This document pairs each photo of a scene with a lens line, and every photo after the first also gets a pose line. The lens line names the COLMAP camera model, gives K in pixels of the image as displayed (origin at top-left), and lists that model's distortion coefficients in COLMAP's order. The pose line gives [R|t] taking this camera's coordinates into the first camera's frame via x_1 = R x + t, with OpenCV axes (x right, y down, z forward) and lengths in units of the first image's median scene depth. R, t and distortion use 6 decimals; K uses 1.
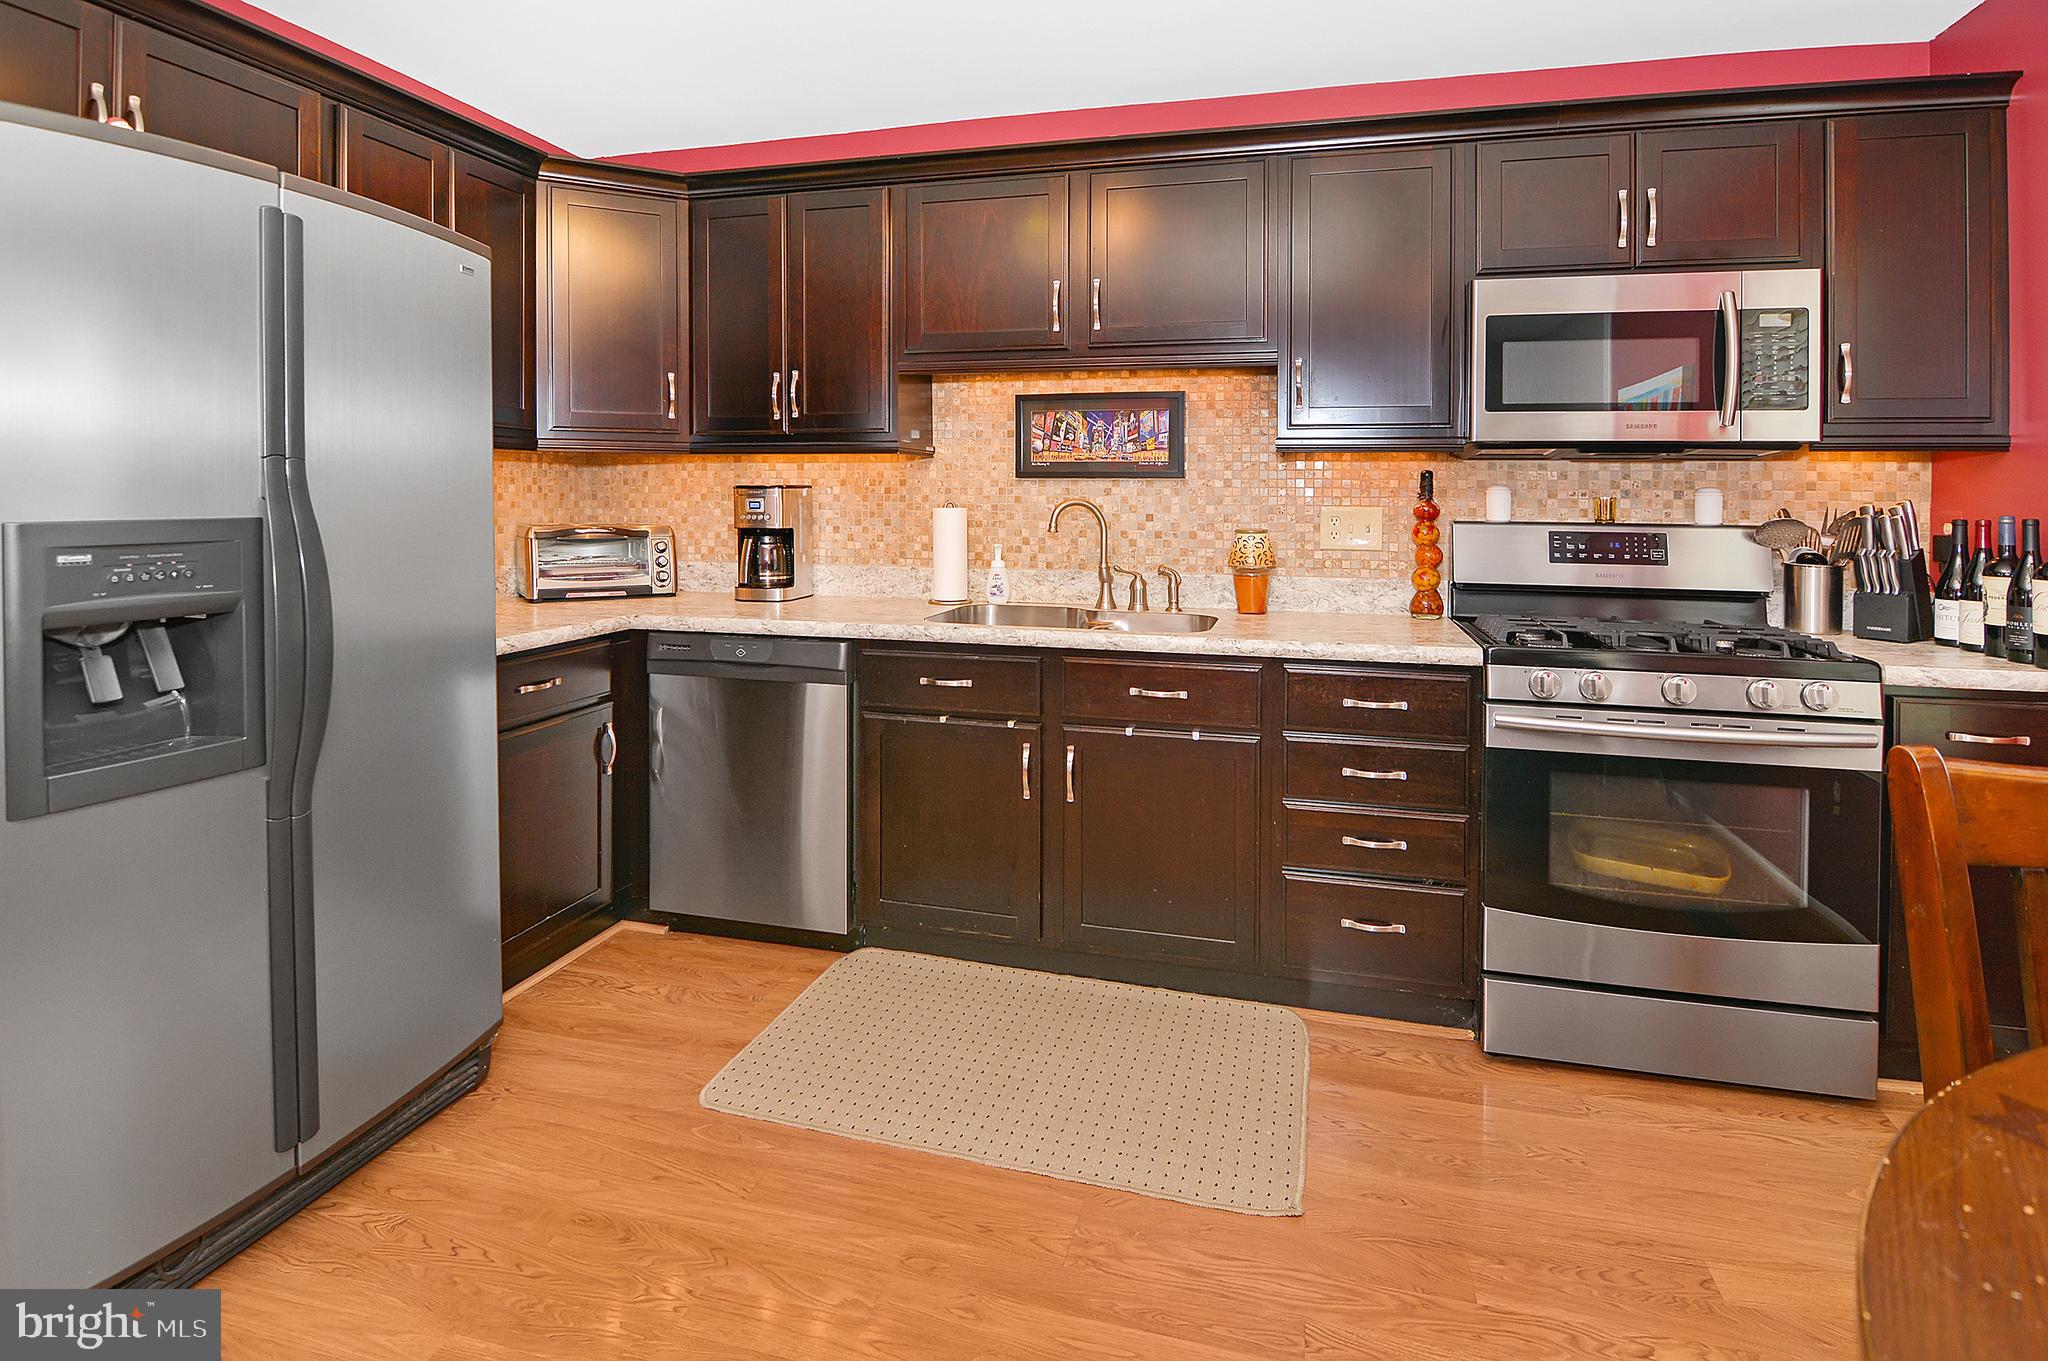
lens RADIAL K [[1050.8, 0, 1044.0], [0, 1050.8, 509.7], [0, 0, 1]] dist [-0.011570, -0.011065]
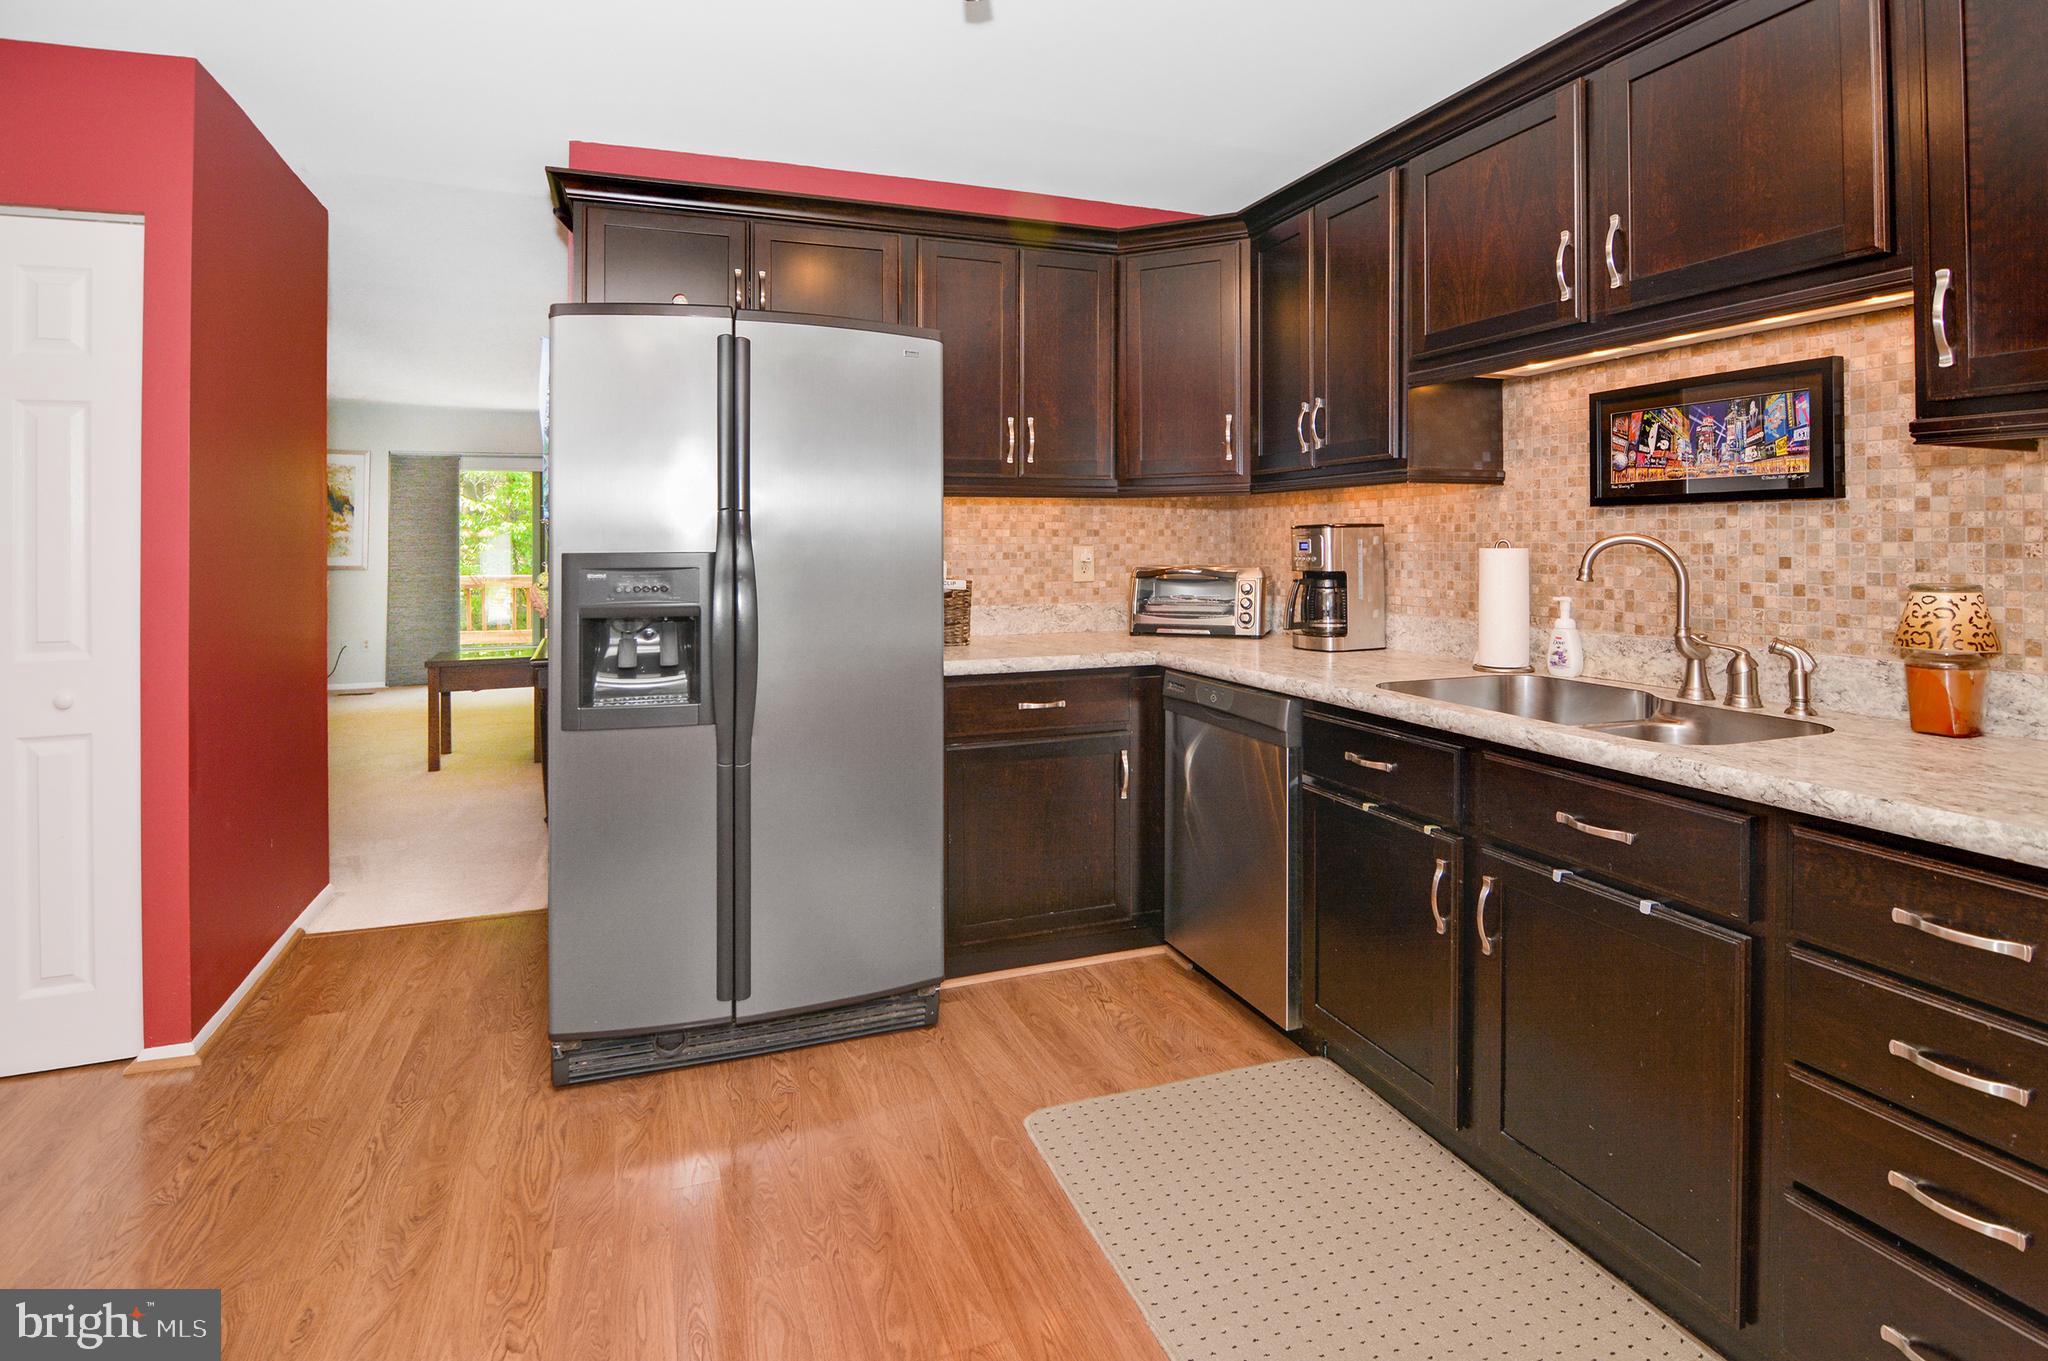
lens RADIAL K [[1050.8, 0, 1016.6], [0, 1050.8, 542.9], [0, 0, 1]] dist [-0.011570, -0.011065]
pose [[0.570428, -0.006745, -0.821320, 0.350969], [-0.006133, 0.999903, -0.012471, 0.006113], [0.821325, 0.012151, 0.570332, 0.263538]]
